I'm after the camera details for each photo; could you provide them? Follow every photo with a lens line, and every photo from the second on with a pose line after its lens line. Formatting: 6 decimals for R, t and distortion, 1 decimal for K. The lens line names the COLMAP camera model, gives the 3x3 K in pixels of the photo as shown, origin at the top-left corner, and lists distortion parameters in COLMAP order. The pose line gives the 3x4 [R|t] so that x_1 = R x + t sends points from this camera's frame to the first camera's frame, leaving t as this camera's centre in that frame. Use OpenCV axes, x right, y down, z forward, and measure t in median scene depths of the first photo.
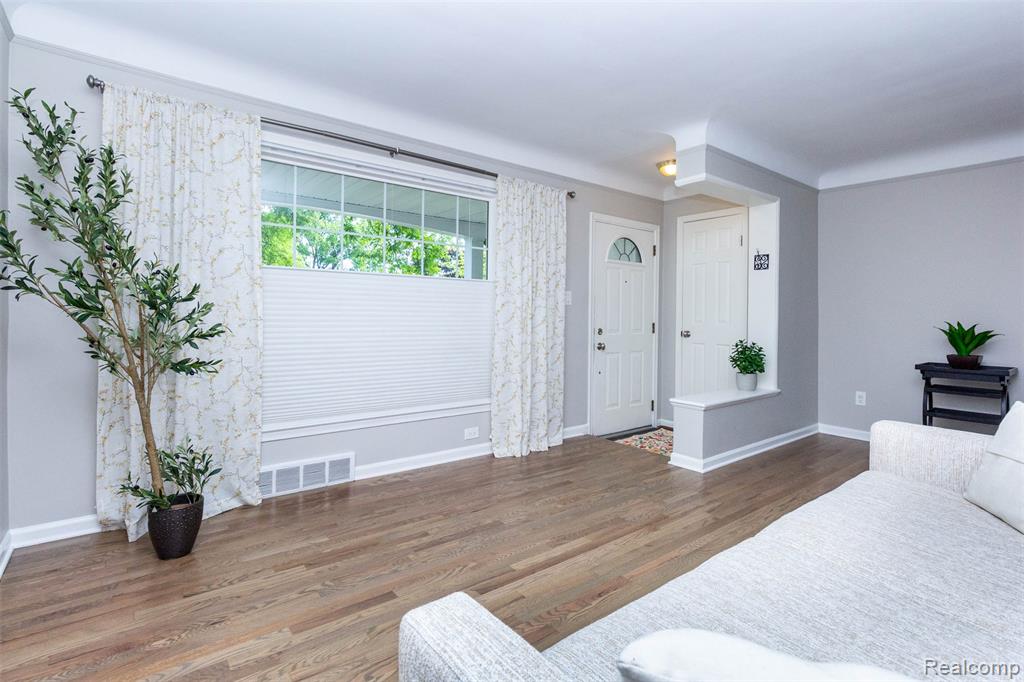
lens RADIAL K [[484.3, 0, 510.9], [0, 484.3, 333.5], [0, 0, 1]] dist [0.002579, 0.000341]
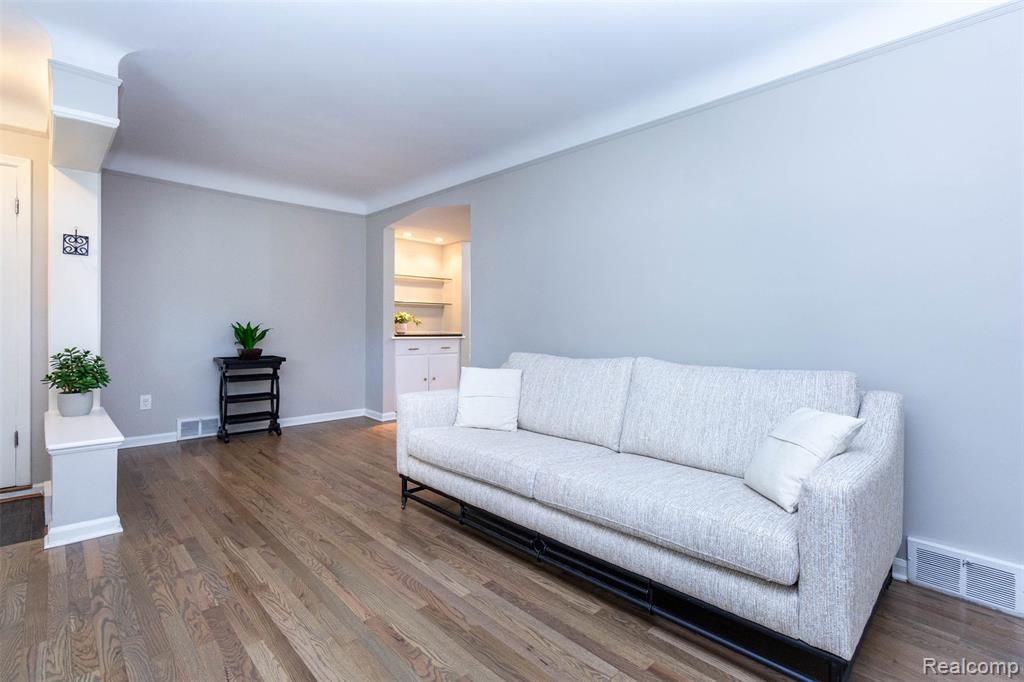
lens RADIAL K [[484.3, 0, 510.7], [0, 484.3, 334.2], [0, 0, 1]] dist [0.002579, 0.000341]
pose [[-0.098520, -0.031876, 0.994624, -0.445903], [0.020415, 0.999212, 0.034046, -0.026223], [-0.994926, 0.023660, -0.097792, 0.561200]]
